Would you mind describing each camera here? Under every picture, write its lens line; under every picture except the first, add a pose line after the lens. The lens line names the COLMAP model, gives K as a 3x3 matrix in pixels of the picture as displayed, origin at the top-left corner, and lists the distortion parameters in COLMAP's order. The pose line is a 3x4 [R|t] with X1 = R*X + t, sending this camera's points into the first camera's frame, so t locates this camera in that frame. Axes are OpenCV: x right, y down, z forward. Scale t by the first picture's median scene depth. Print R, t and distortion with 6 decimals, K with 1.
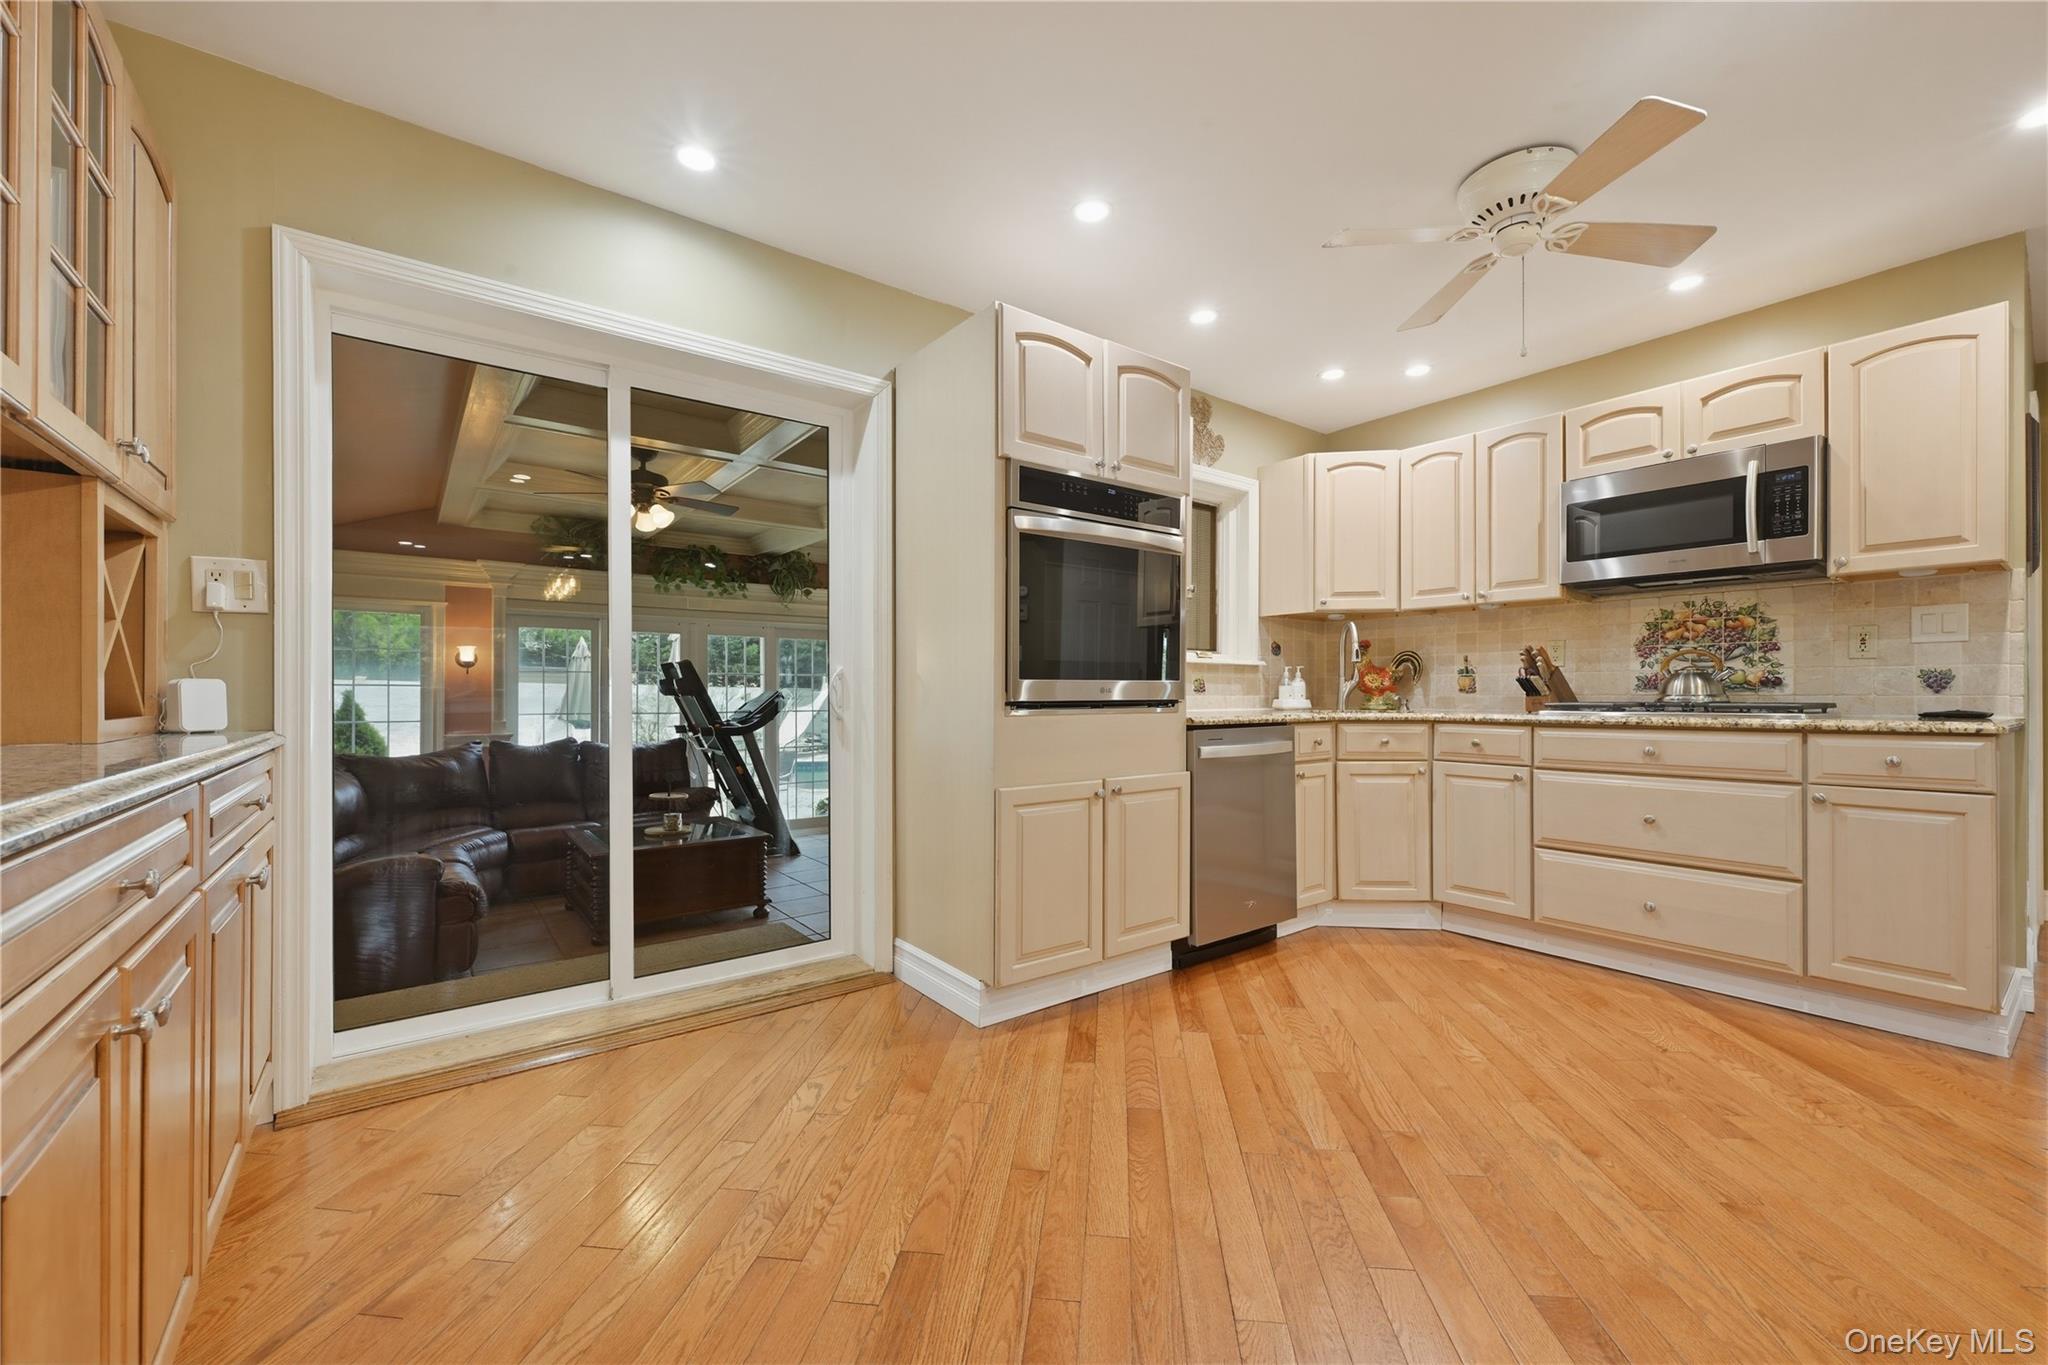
lens RADIAL K [[815.8, 0, 1032.2], [0, 815.8, 692.2], [0, 0, 1]] dist [0.002058, 0.000777]
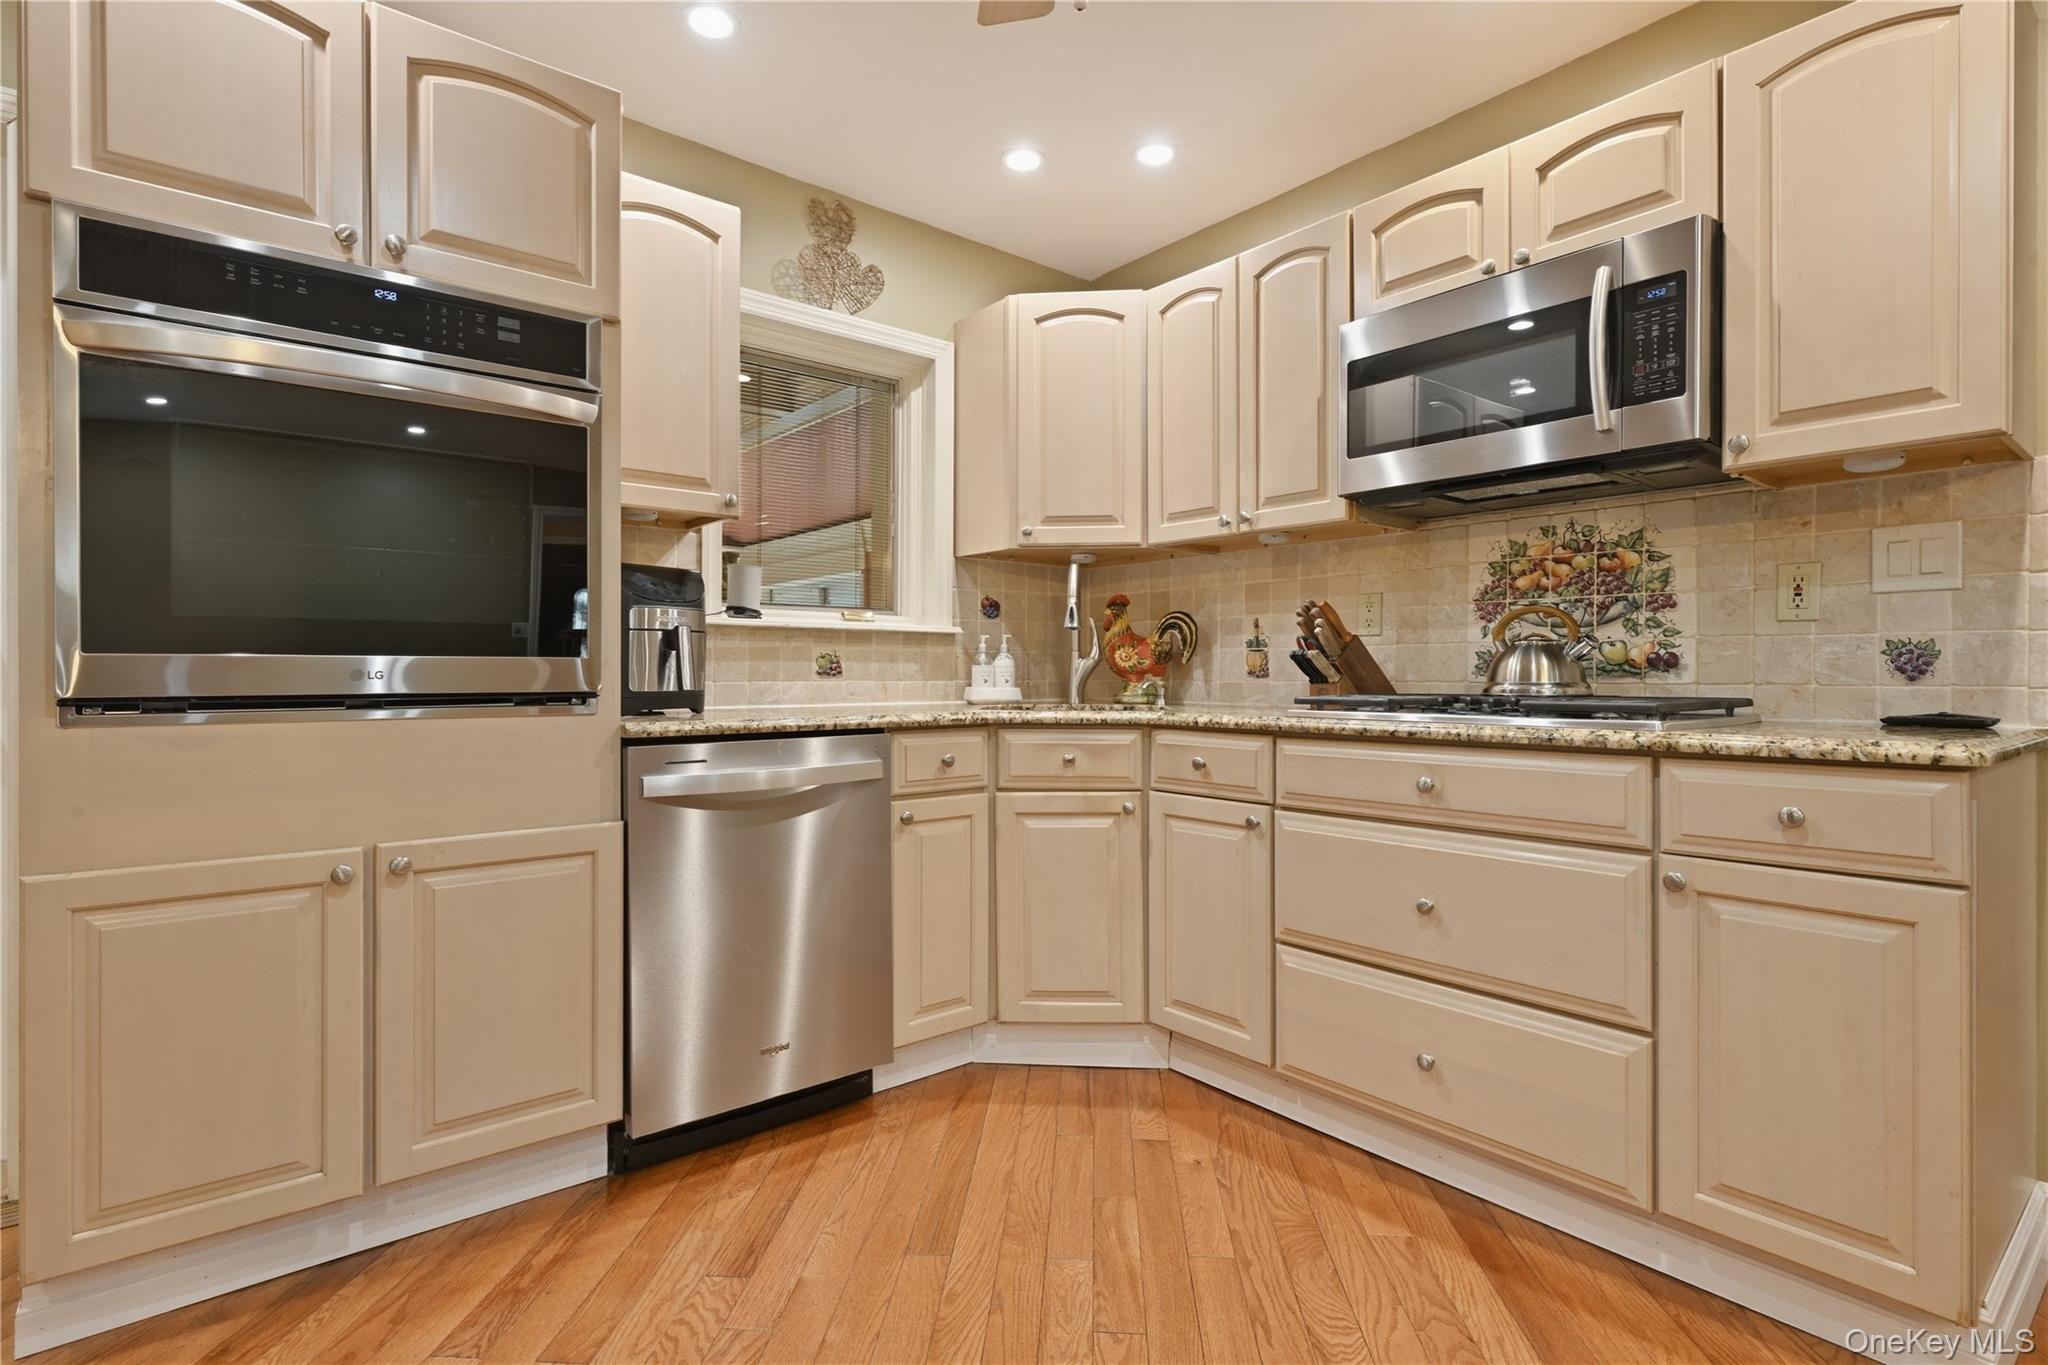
lens RADIAL K [[995.0, 0, 1037.3], [0, 995.0, 673.0], [0, 0, 1]] dist [0.002243, 0.000623]
pose [[0.999320, 0.001336, 0.036843, 0.439524], [-0.001388, 0.999998, 0.001373, -0.004532], [-0.036842, -0.001423, 0.999320, 0.310018]]
